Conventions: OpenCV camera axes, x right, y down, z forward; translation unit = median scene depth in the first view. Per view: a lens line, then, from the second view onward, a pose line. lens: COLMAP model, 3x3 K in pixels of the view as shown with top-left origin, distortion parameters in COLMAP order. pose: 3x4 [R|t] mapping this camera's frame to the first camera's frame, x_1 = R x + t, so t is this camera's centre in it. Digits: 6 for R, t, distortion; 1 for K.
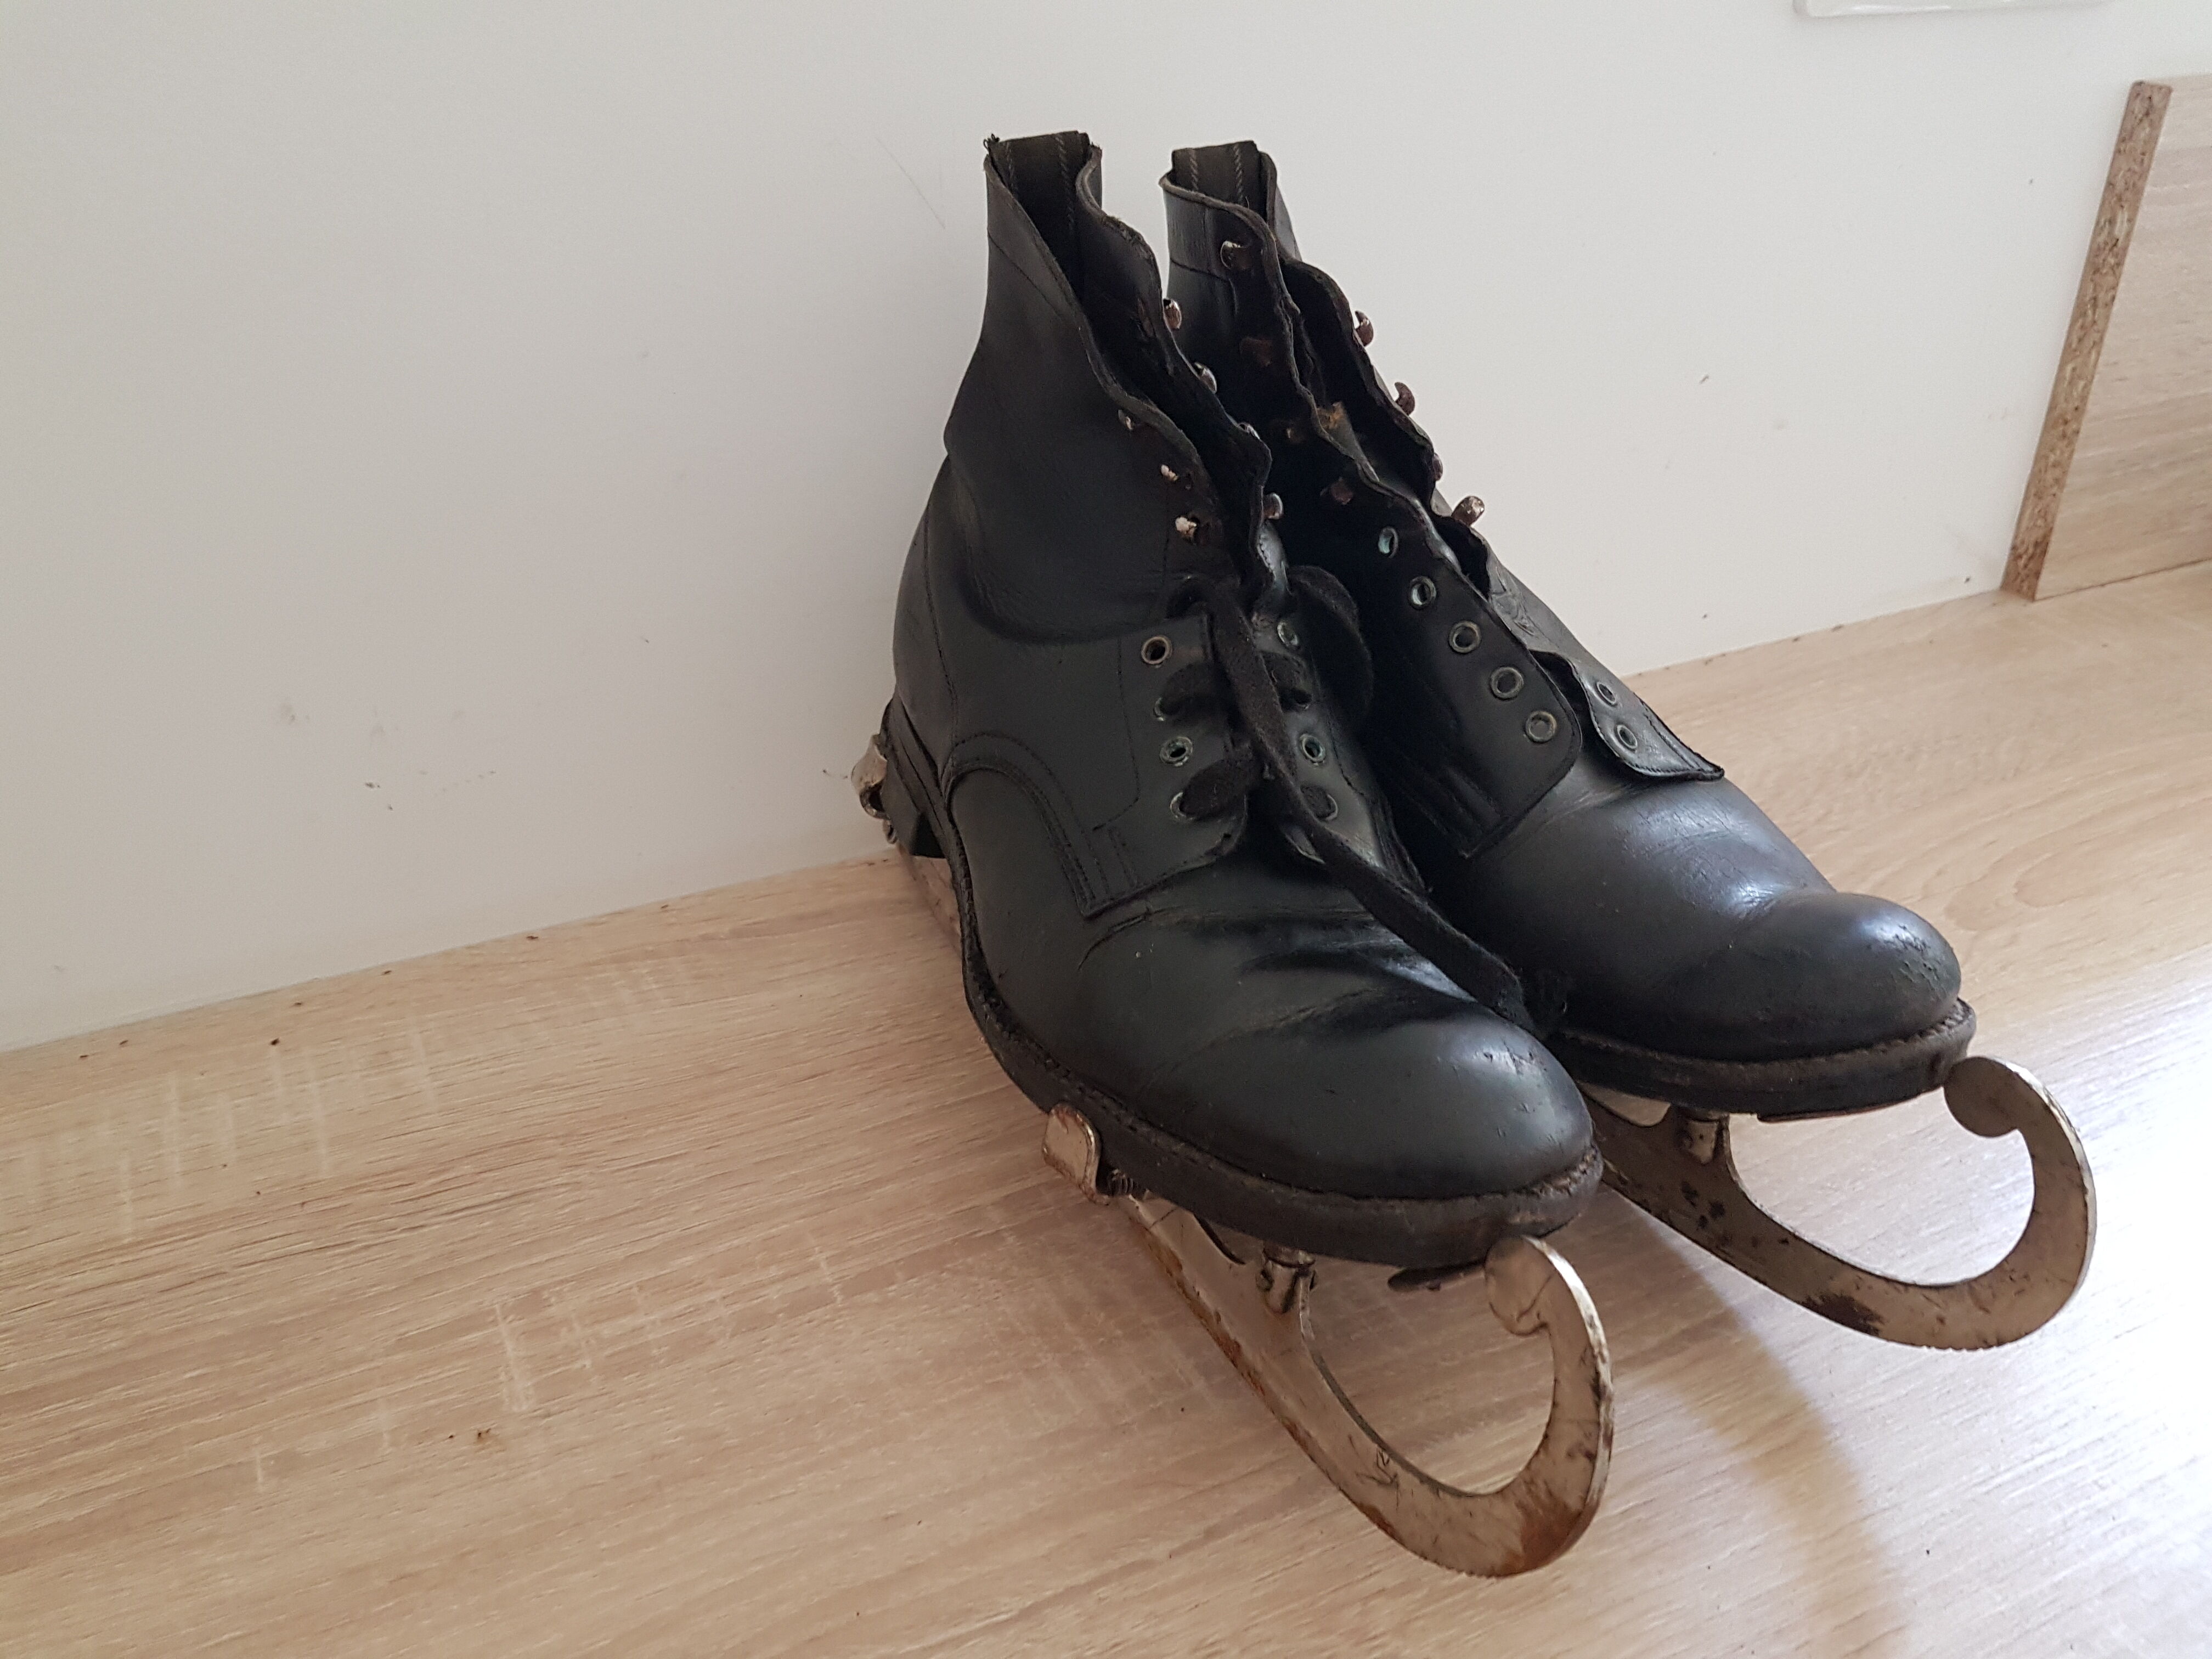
lens RADIAL K [[1679.4, 0, 1067.0], [0, 1679.4, 829.0], [0, 0, 1]] dist [0.069763, -0.123704]
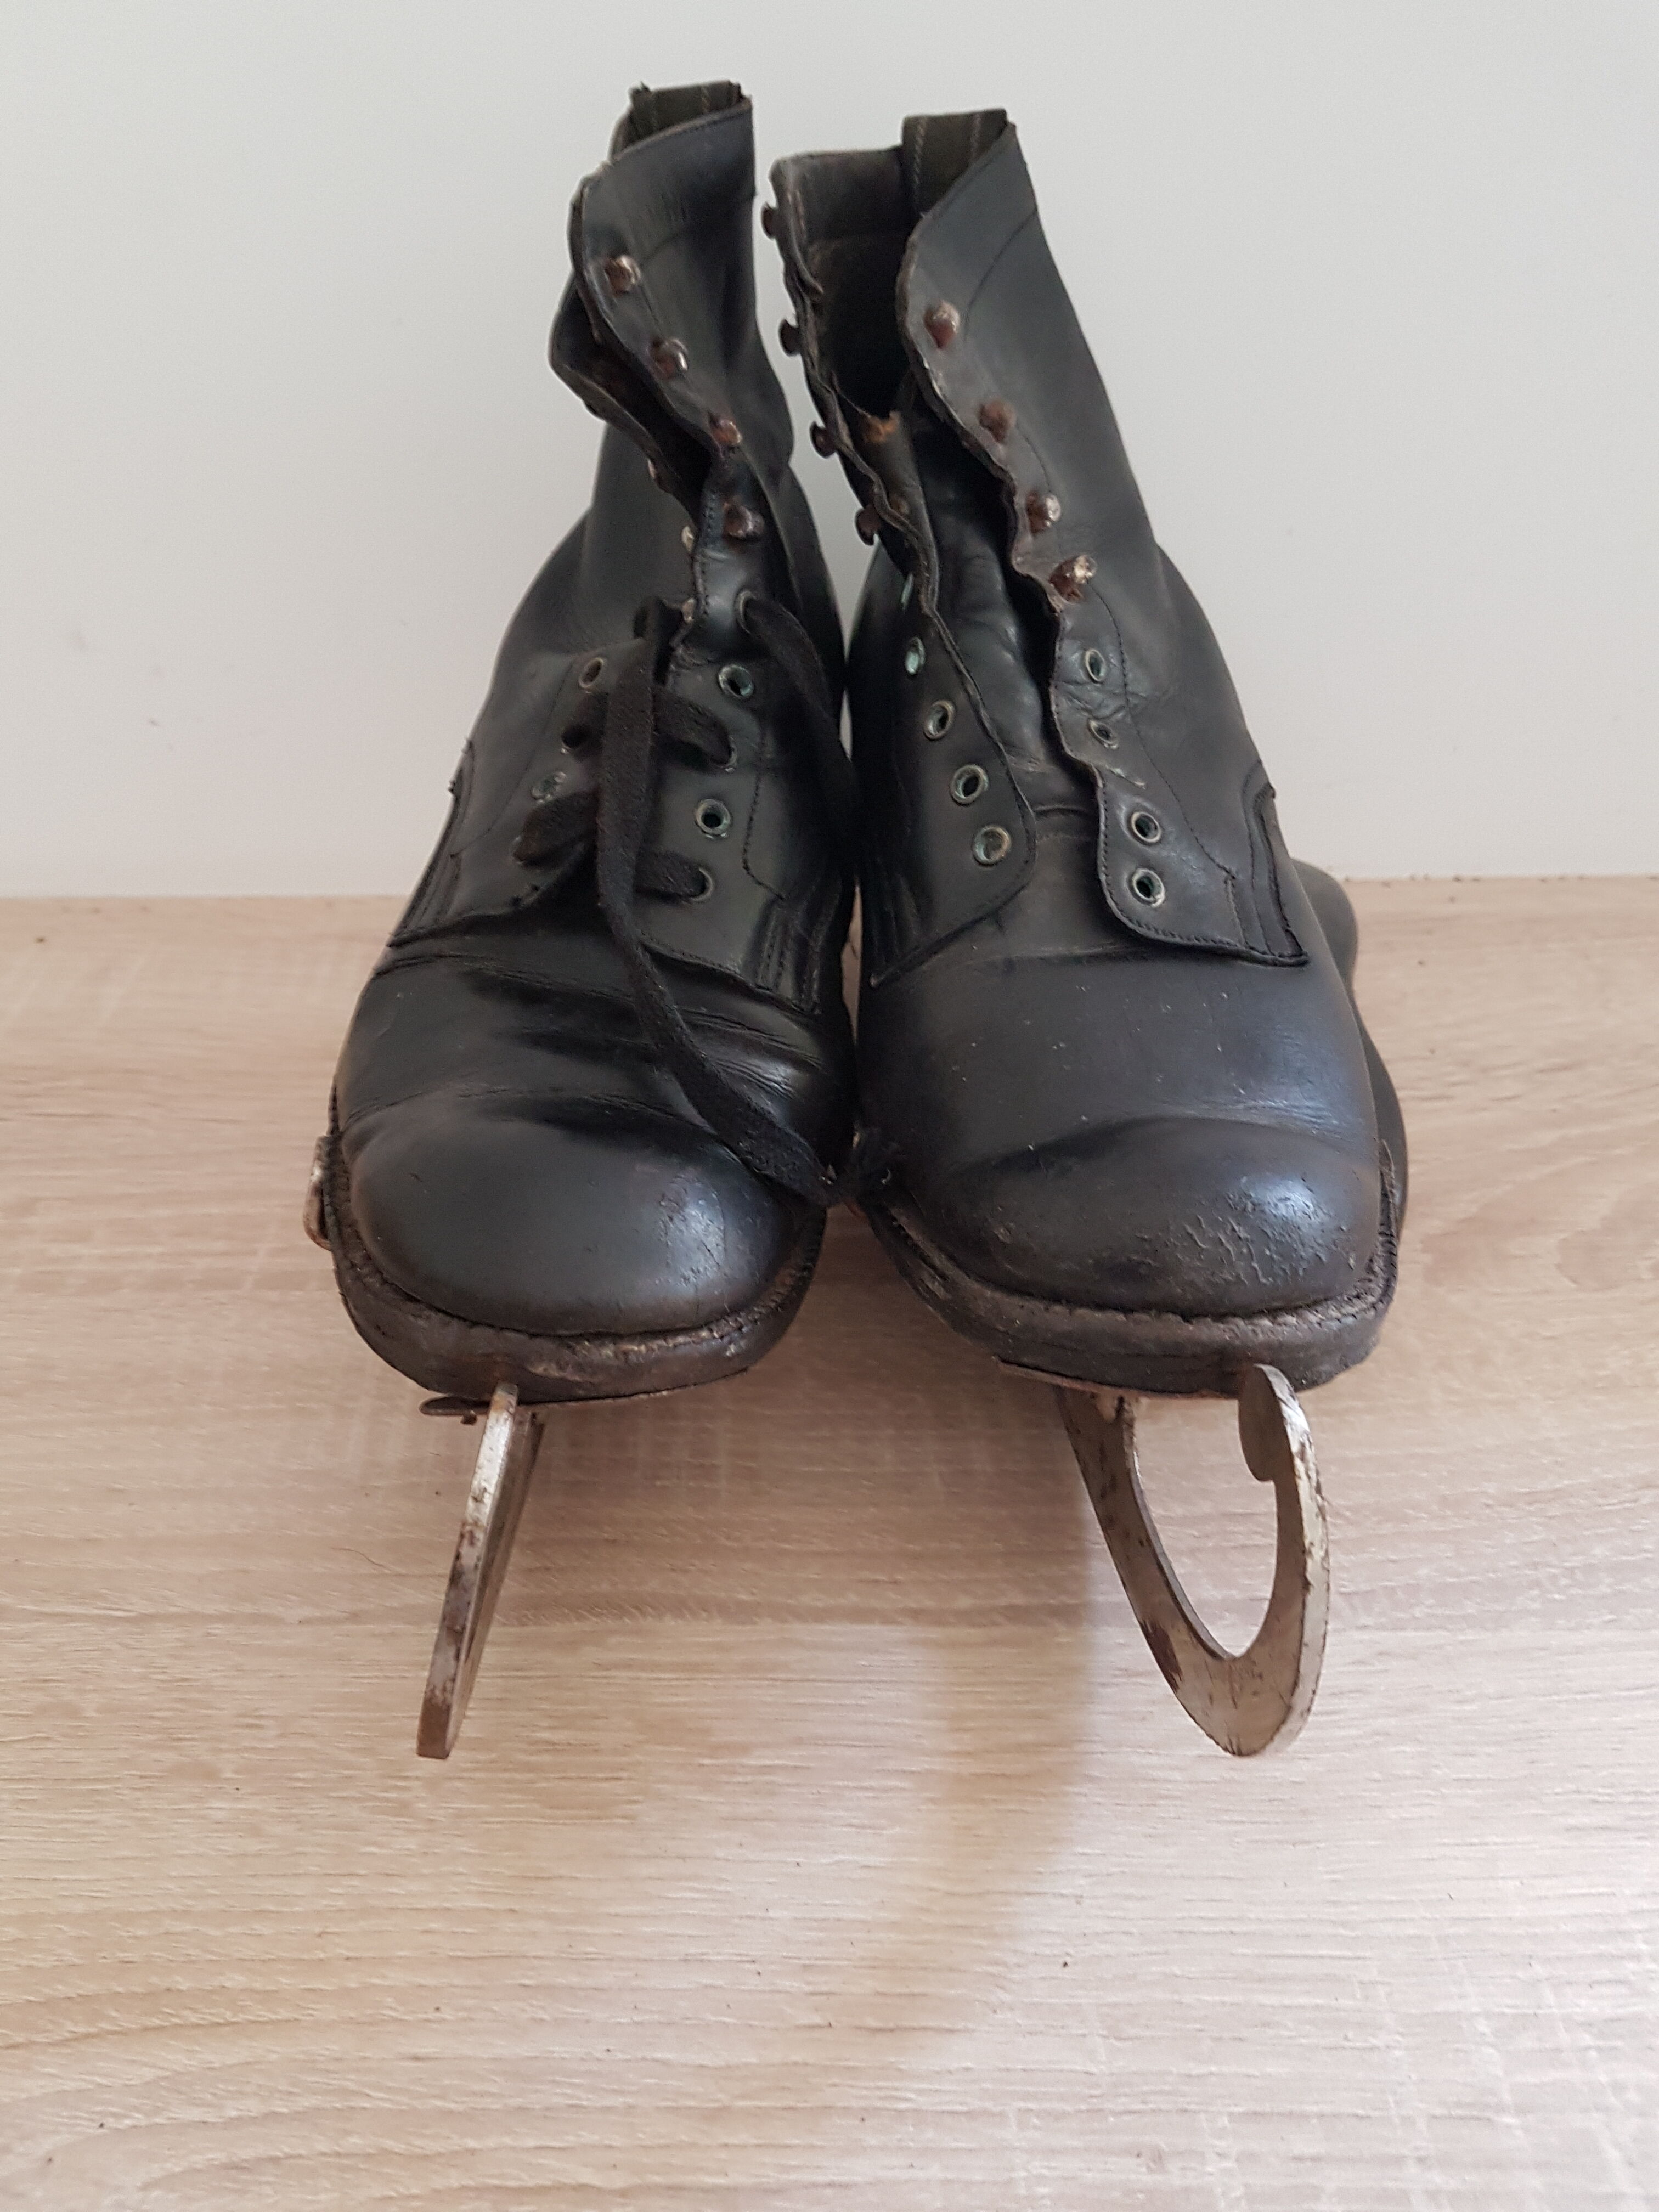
lens RADIAL K [[1679.4, 0, 1003.1], [0, 1679.4, 1074.5], [0, 0, 1]] dist [0.069763, -0.123704]
pose [[0.895507, 0.224234, -0.384429, 0.657860], [-0.194557, 0.974128, 0.114990, -0.048803], [0.400268, -0.028181, 0.915965, 0.279720]]
